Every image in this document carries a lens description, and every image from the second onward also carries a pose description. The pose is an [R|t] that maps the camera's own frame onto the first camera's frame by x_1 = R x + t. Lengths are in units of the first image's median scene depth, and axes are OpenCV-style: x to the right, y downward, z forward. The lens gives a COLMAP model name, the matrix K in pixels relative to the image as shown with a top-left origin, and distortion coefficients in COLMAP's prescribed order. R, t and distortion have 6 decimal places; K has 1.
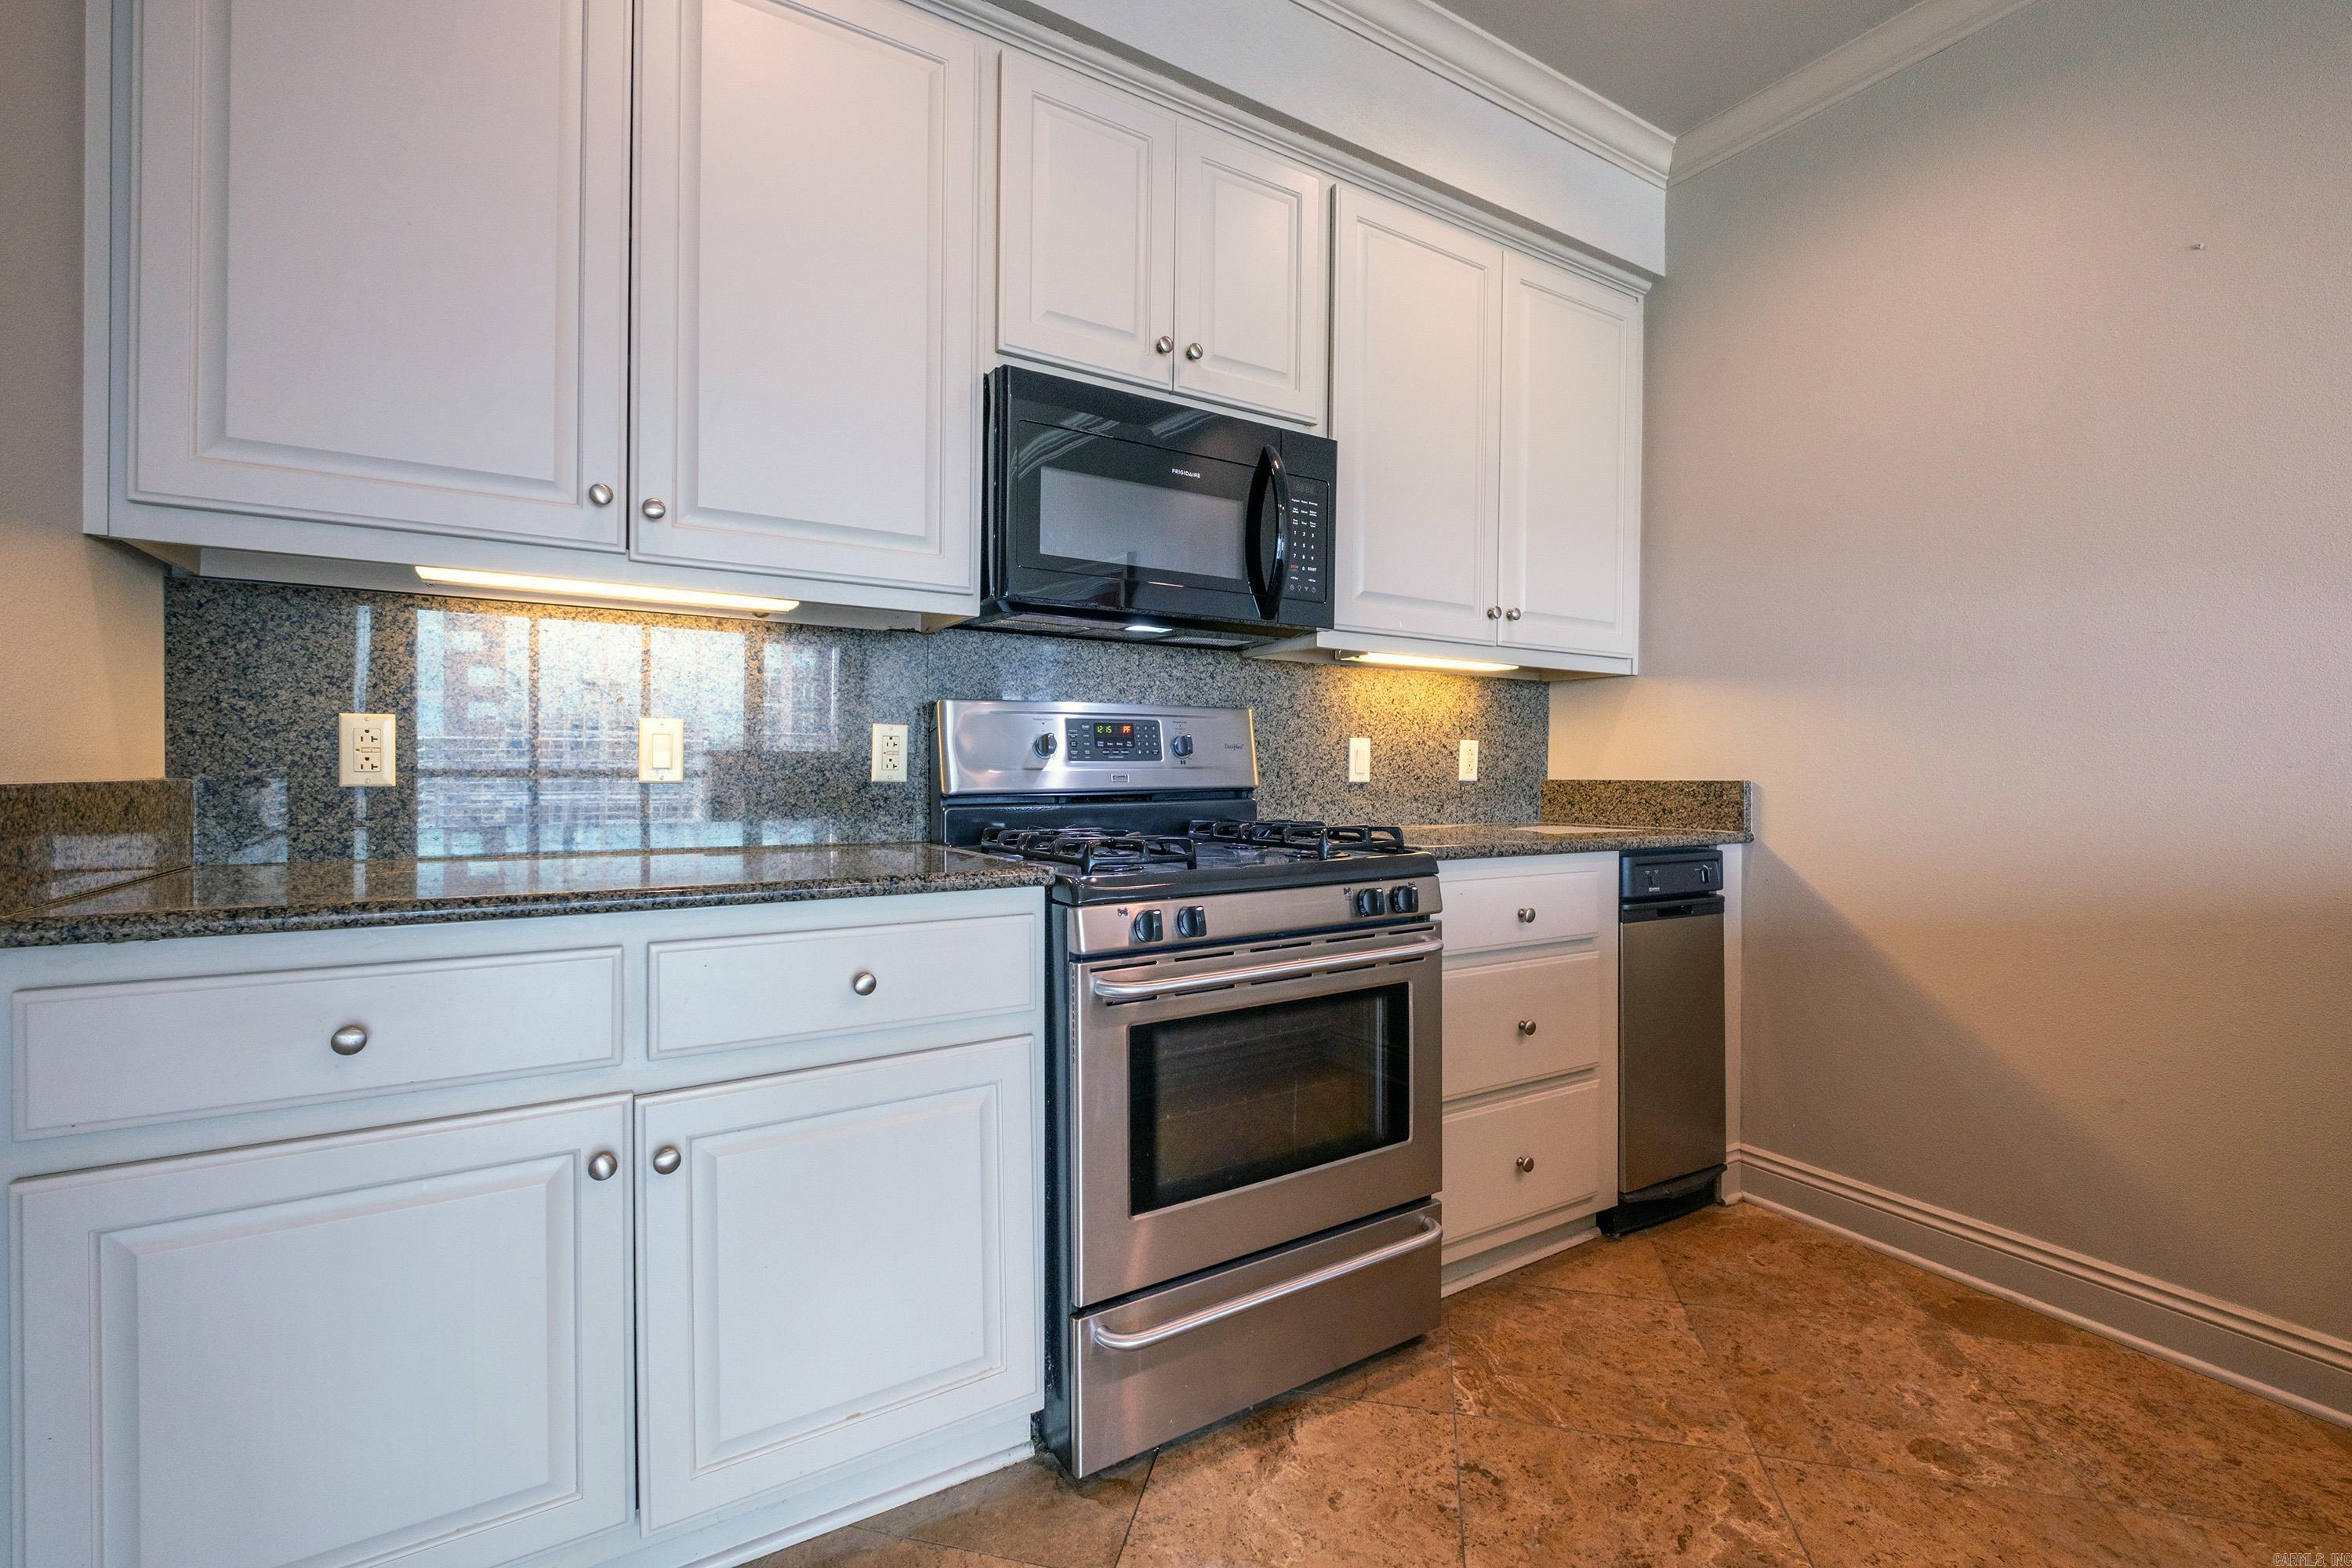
lens RADIAL K [[1017.0, 0, 1180.7], [0, 1017.0, 779.9], [0, 0, 1]] dist [-0.002414, -0.002633]
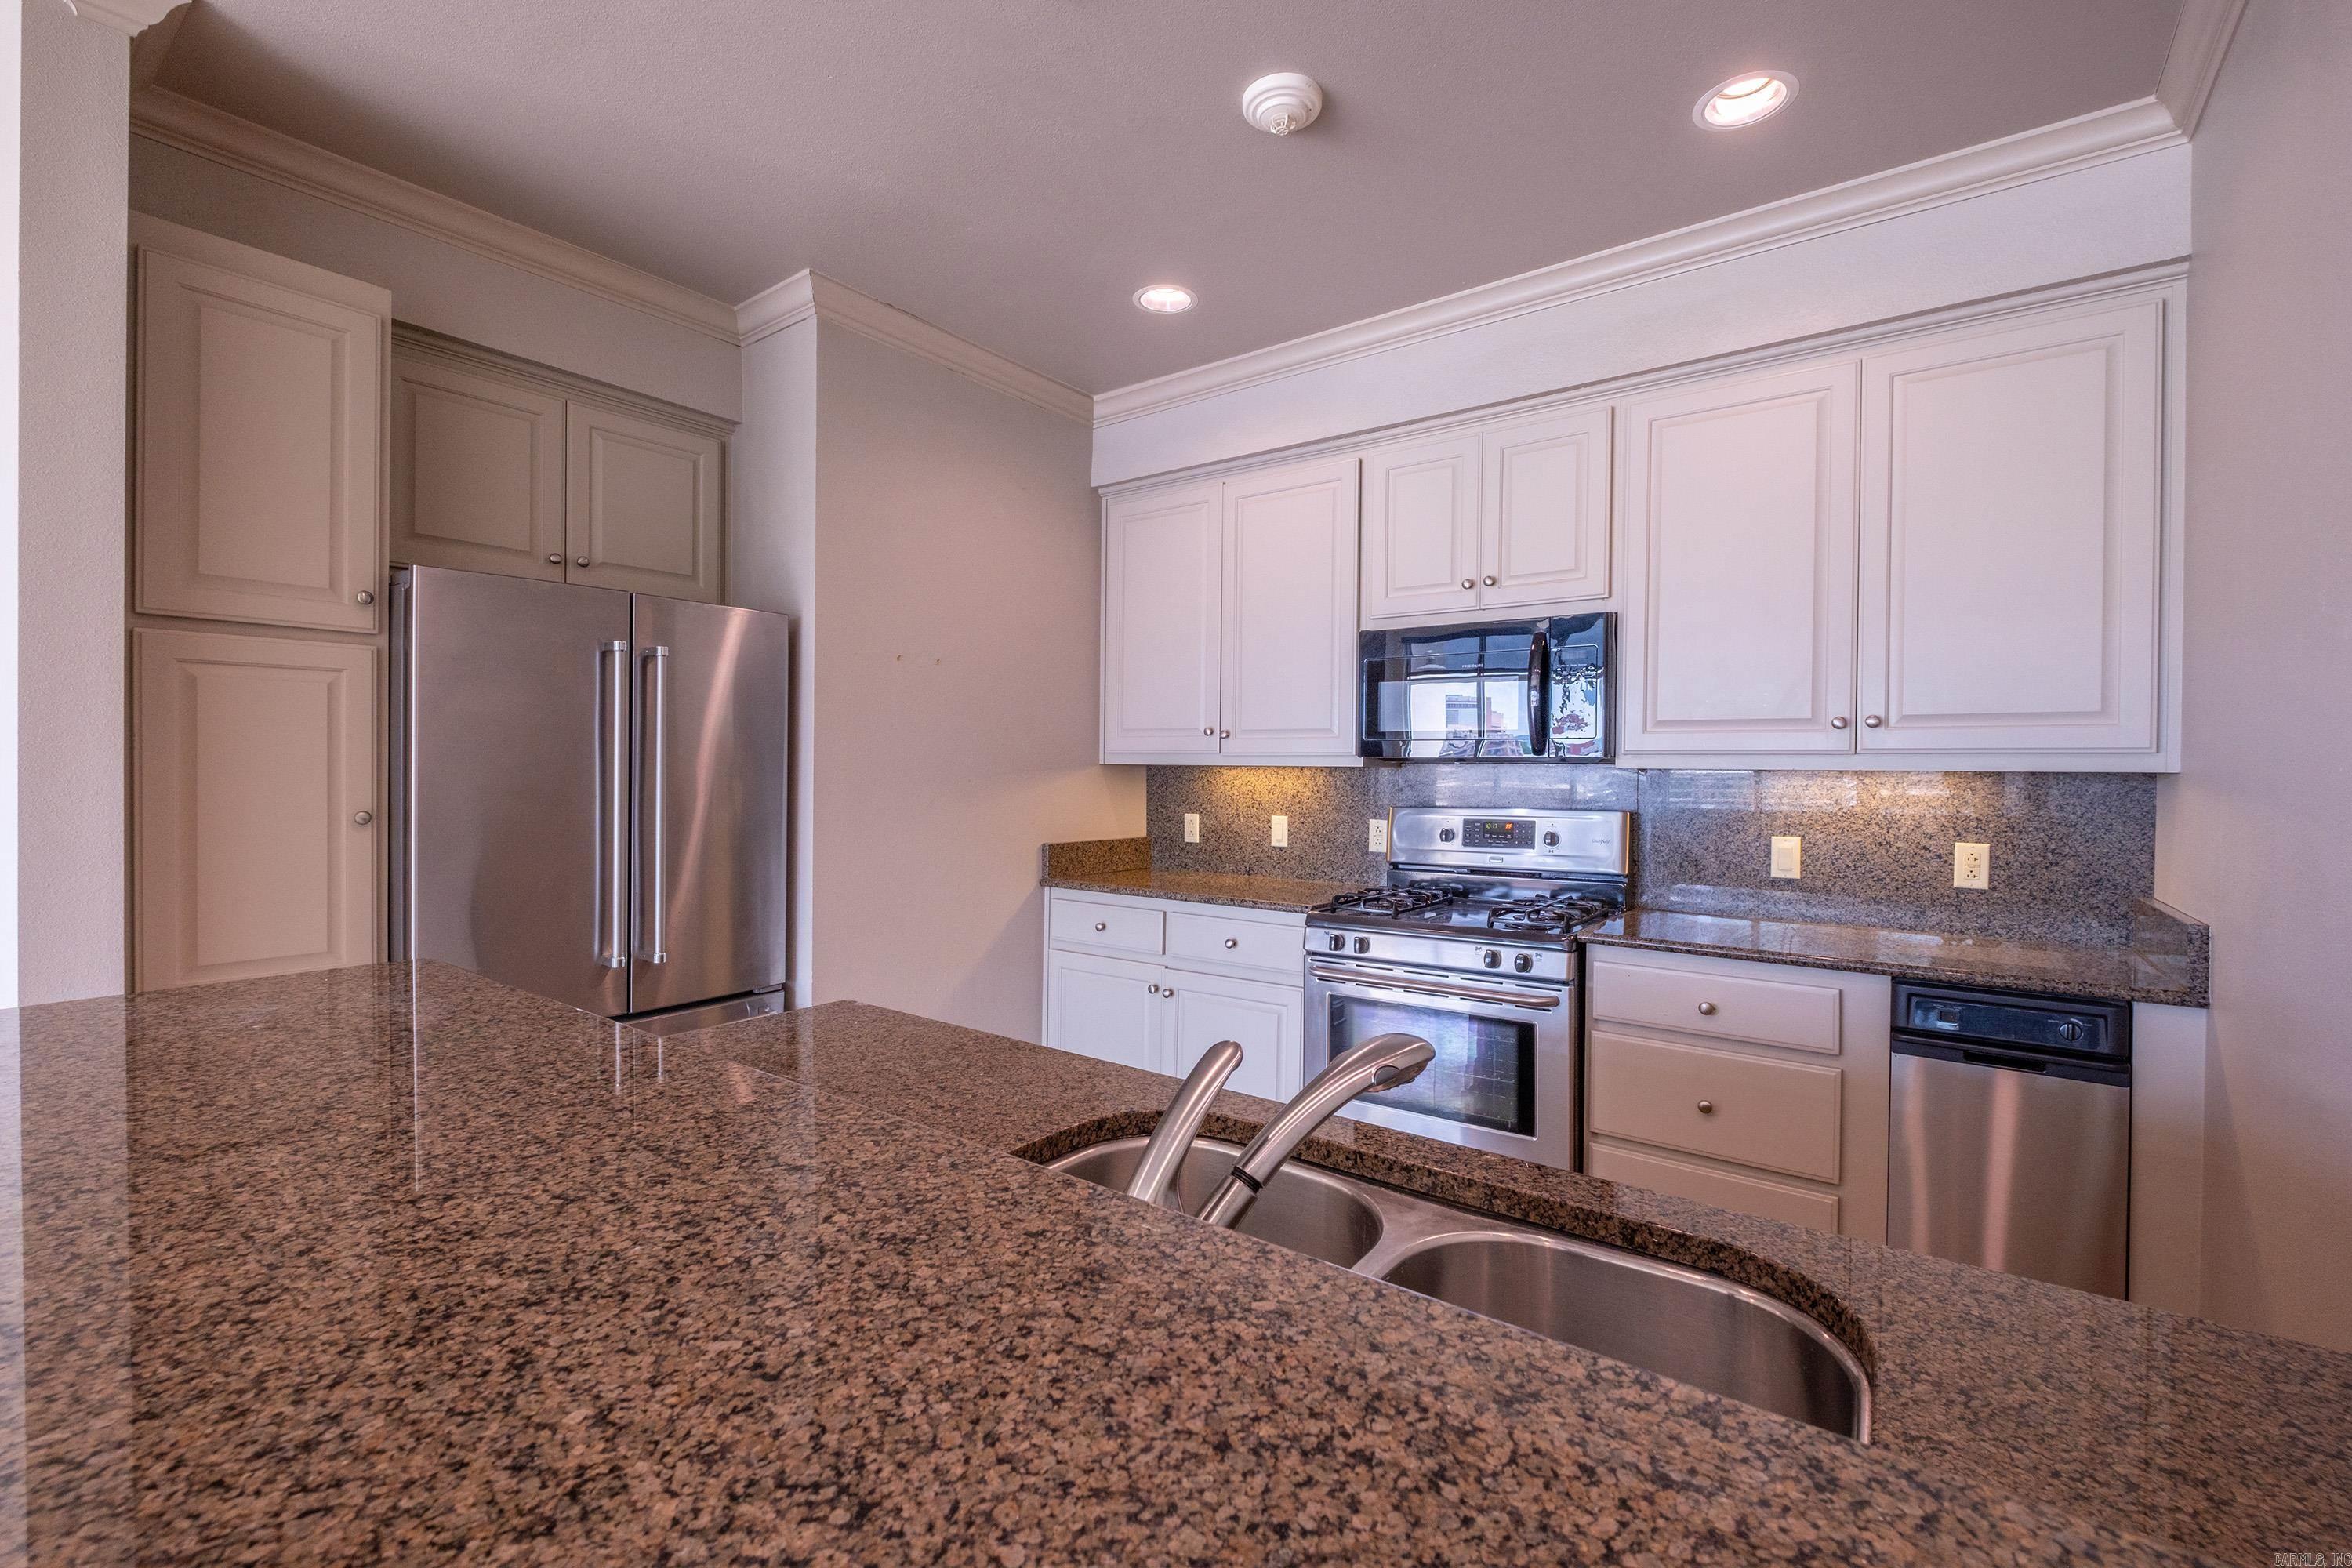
lens RADIAL K [[1017.0, 0, 1178.4], [0, 1017.0, 780.5], [0, 0, 1]] dist [-0.002414, -0.002633]
pose [[0.356210, 0.008863, -0.934364, 1.119714], [-0.017607, 0.999841, 0.002771, -0.108920], [0.934240, 0.015464, 0.356309, 0.031488]]
